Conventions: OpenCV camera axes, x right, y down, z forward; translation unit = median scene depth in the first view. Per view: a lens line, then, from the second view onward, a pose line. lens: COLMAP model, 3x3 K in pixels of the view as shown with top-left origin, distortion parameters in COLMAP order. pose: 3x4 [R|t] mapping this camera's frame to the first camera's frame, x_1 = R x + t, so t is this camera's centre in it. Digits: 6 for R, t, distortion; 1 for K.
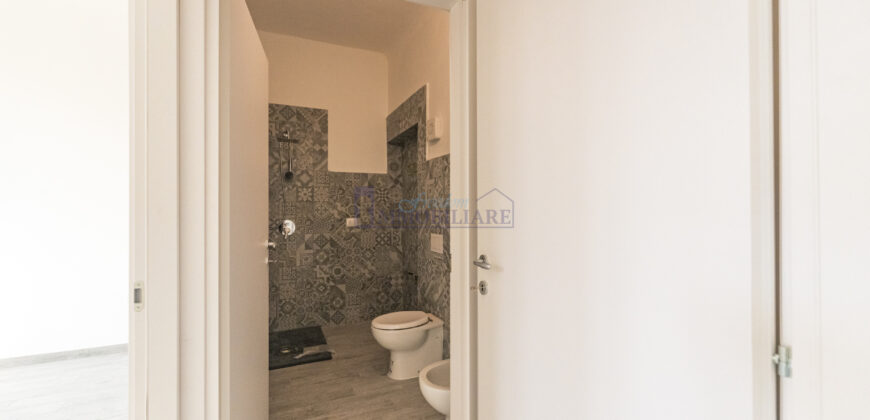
lens RADIAL K [[346.5, 0, 435.1], [0, 346.5, 208.7], [0, 0, 1]] dist [-0.000296, -0.000320]
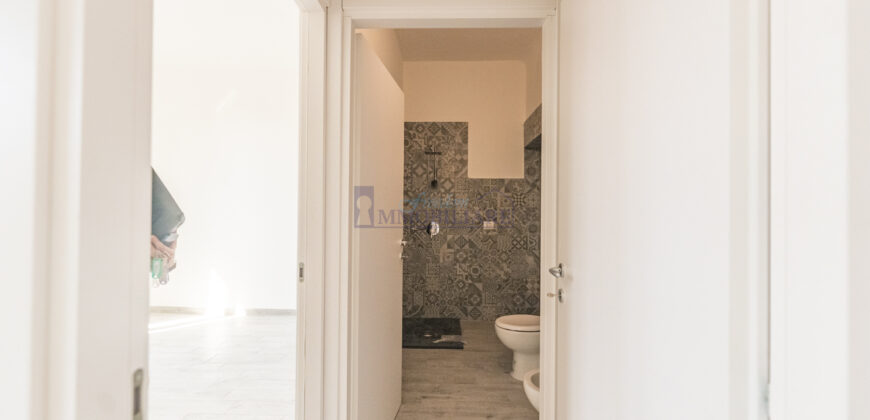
lens RADIAL K [[346.5, 0, 436.3], [0, 346.5, 210.9], [0, 0, 1]] dist [-0.000296, -0.000320]
pose [[0.897771, 0.008422, -0.440382, 0.086433], [-0.008629, 0.999962, 0.001533, -0.005992], [0.440378, 0.002424, 0.897809, -0.024621]]
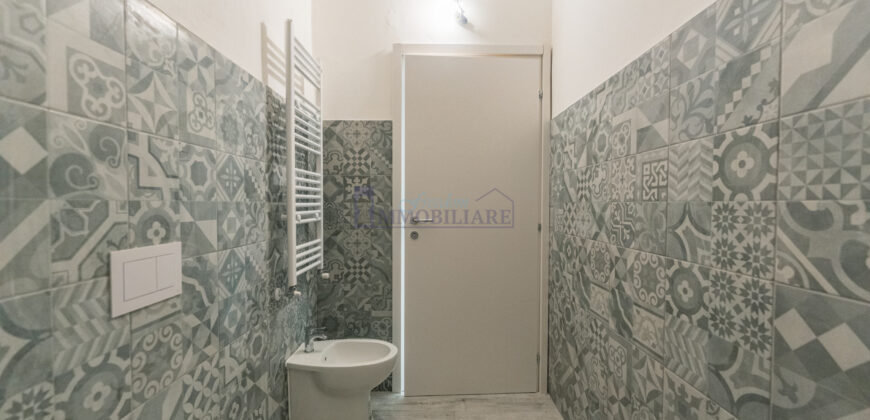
lens RADIAL K [[346.5, 0, 434.8], [0, 346.5, 207.8], [0, 0, 1]] dist [-0.000296, -0.000320]
pose [[-0.906112, -0.005764, 0.422998, -0.275329], [-0.003727, 0.999977, 0.005641, 0.027455], [-0.423020, 0.003535, -0.906113, 0.897886]]
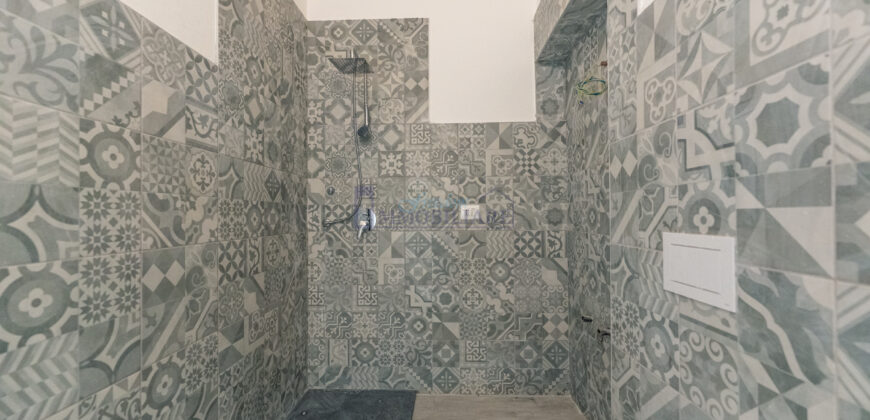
lens RADIAL K [[346.5, 0, 434.5], [0, 346.5, 212.3], [0, 0, 1]] dist [-0.000296, -0.000320]
pose [[0.893469, -0.007059, -0.449069, -0.043882], [0.007045, 0.999974, -0.001703, 0.041933], [0.449069, -0.001642, 0.893495, 0.502731]]
